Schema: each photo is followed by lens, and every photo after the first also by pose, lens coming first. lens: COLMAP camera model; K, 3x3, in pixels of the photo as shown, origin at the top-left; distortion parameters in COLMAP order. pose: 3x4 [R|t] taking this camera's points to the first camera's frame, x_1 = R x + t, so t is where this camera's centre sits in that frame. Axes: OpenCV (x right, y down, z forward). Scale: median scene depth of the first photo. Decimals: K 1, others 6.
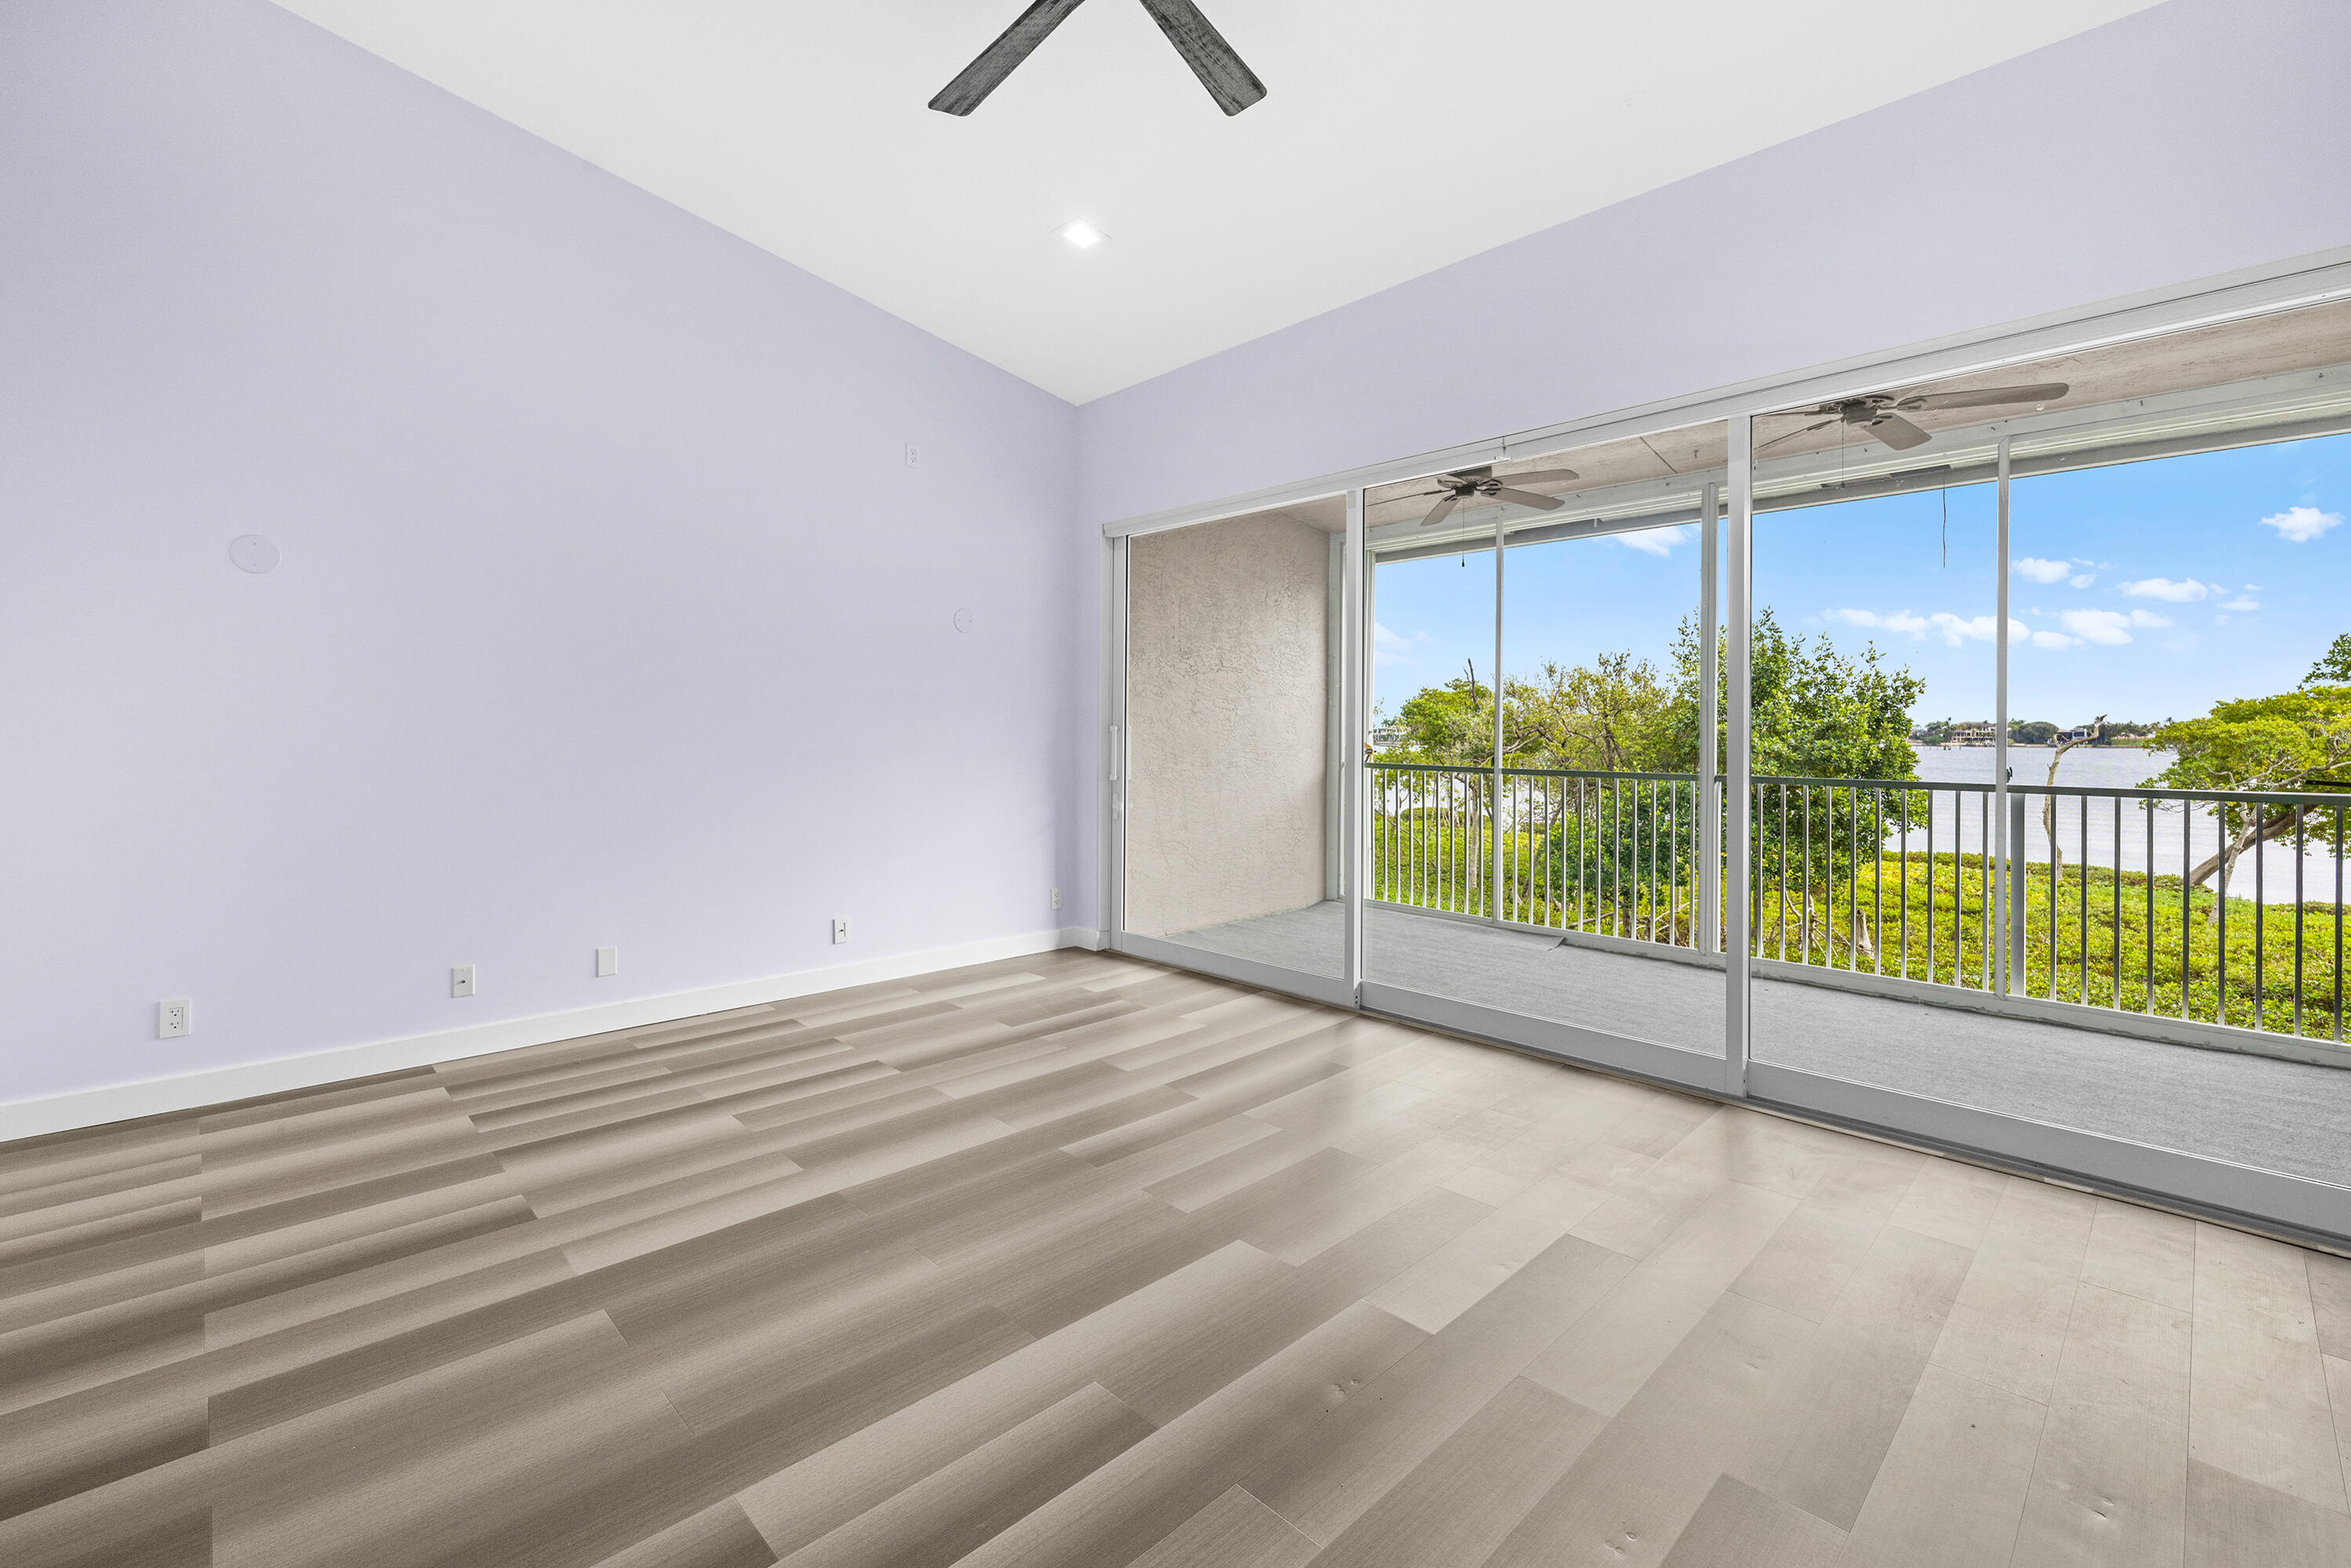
lens RADIAL K [[993.9, 0, 1181.6], [0, 993.9, 771.9], [0, 0, 1]] dist [0.000606, -0.000127]
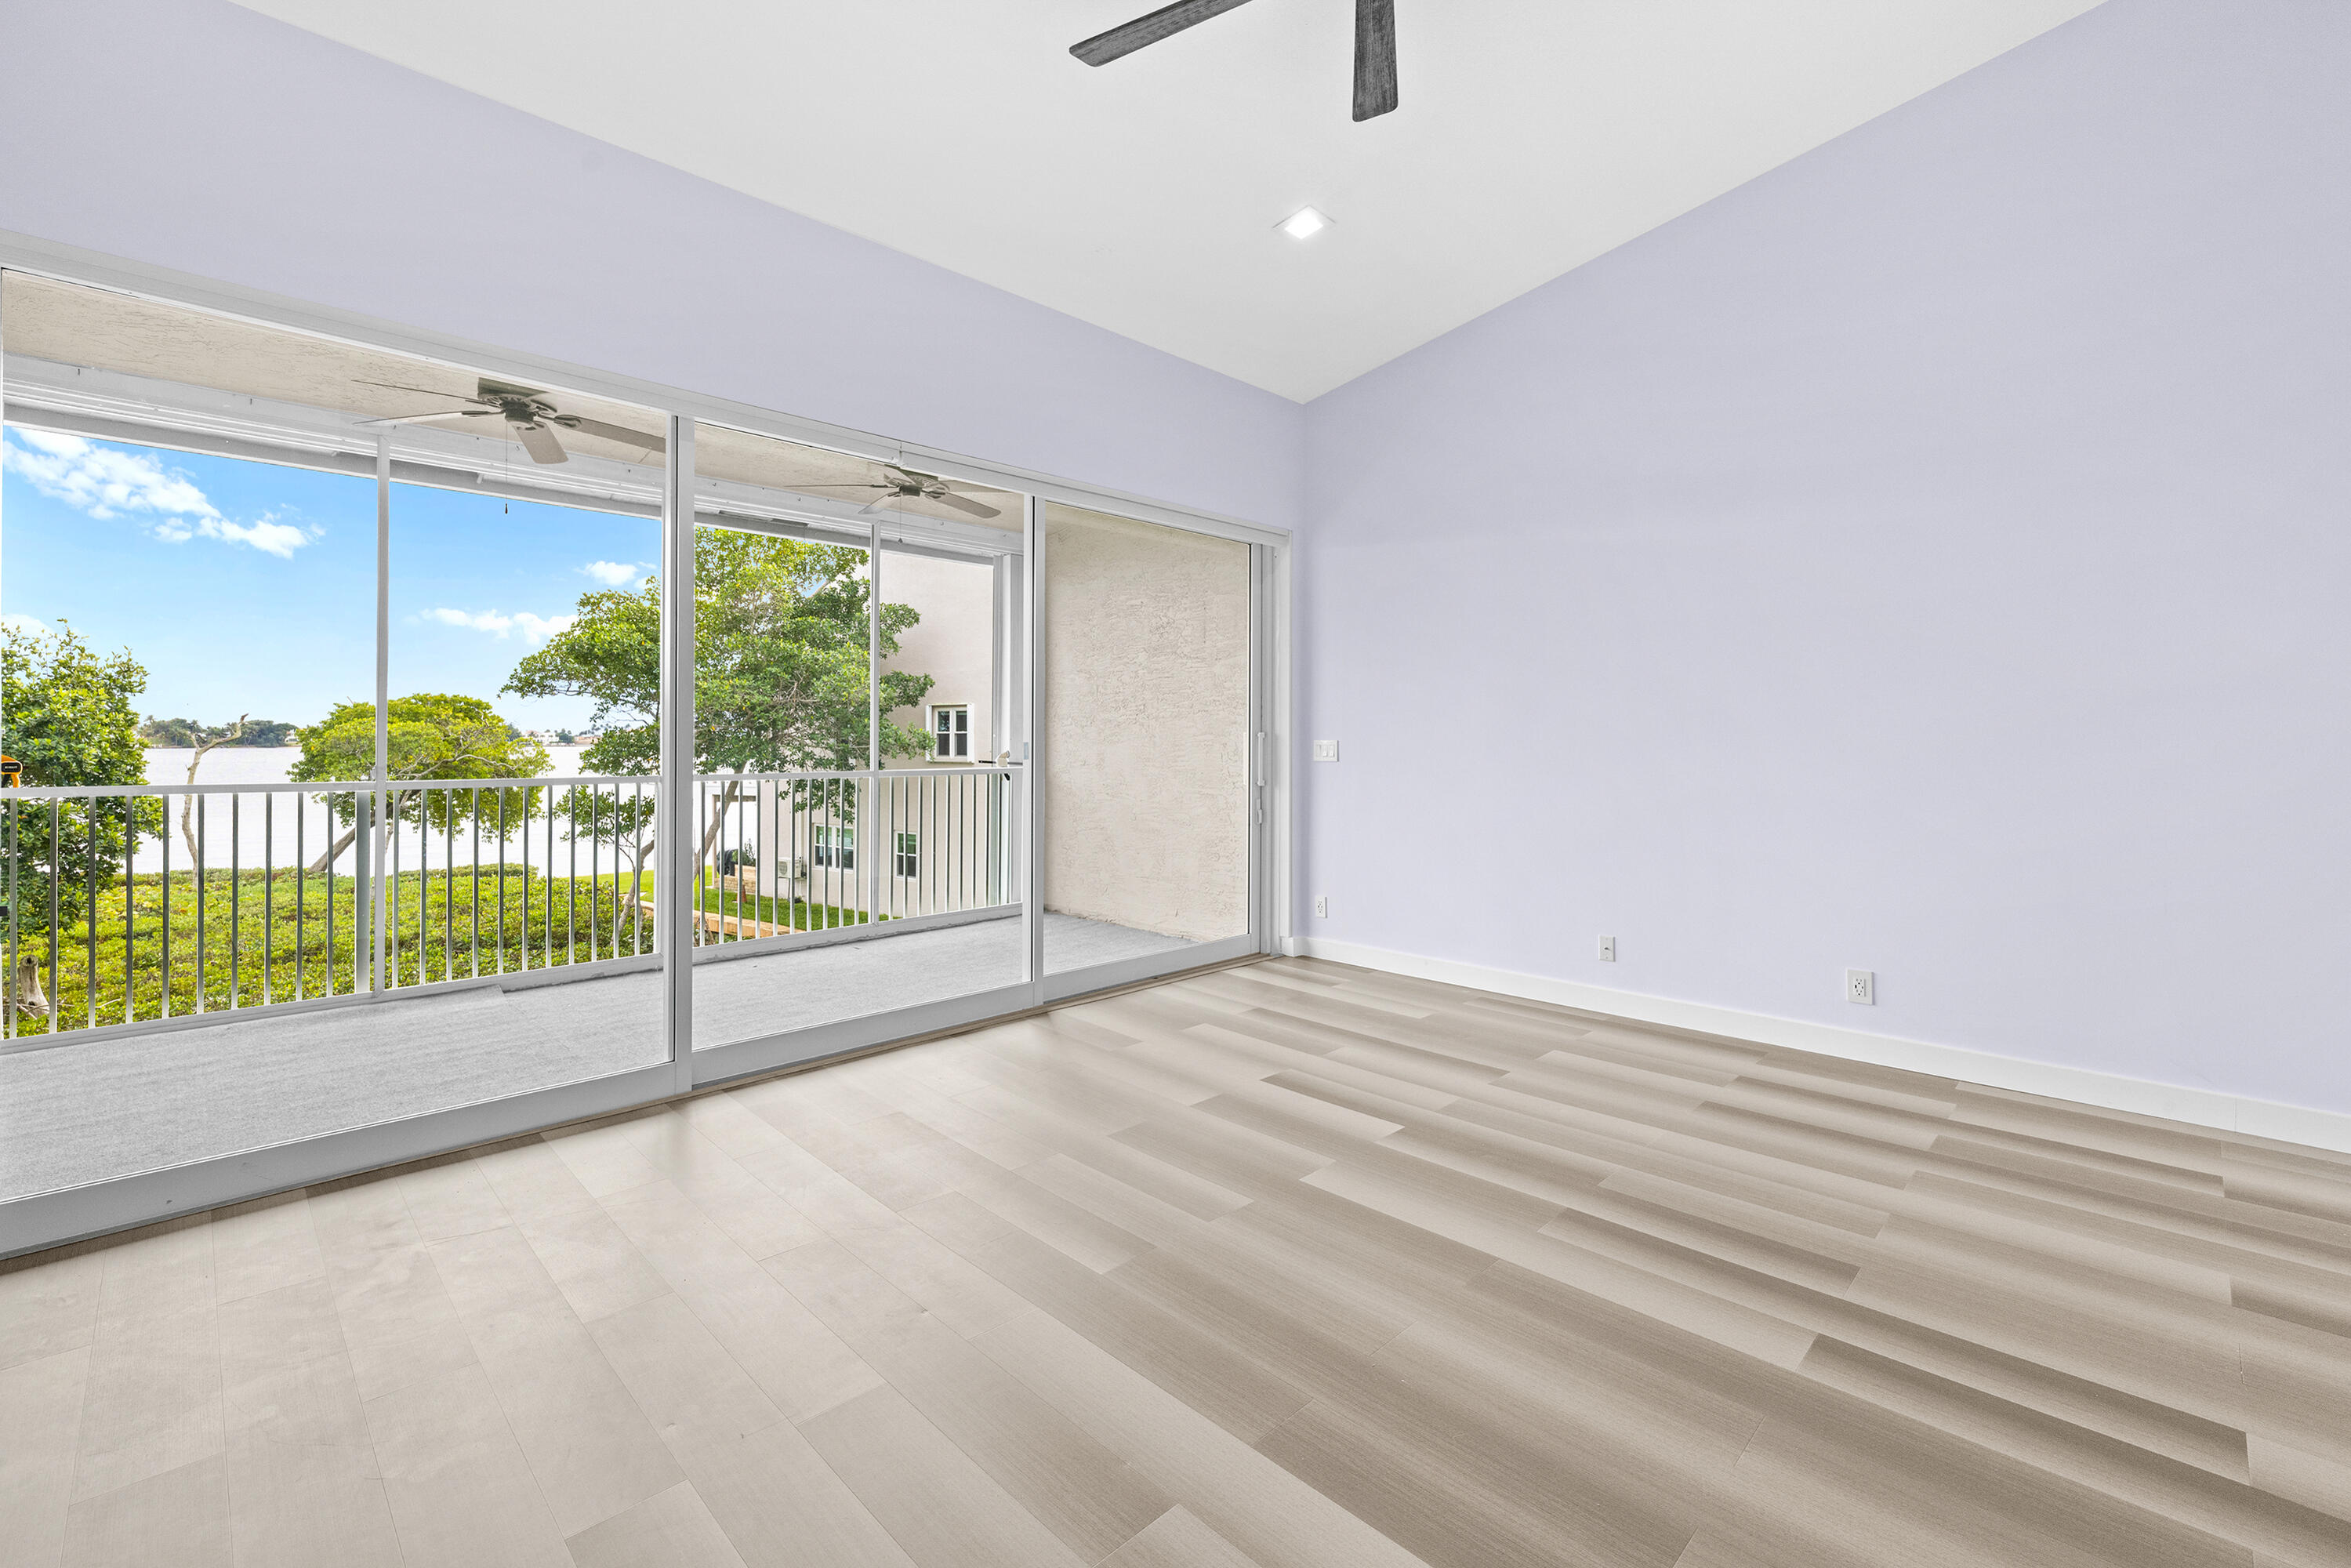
lens RADIAL K [[993.9, 0, 1176.7], [0, 993.9, 739.1], [0, 0, 1]] dist [0.000606, -0.000127]
pose [[-0.004951, -0.004966, 0.999975, -0.113516], [0.035724, 0.999348, 0.005140, -0.004763], [-0.999349, 0.035749, -0.004770, 0.118989]]
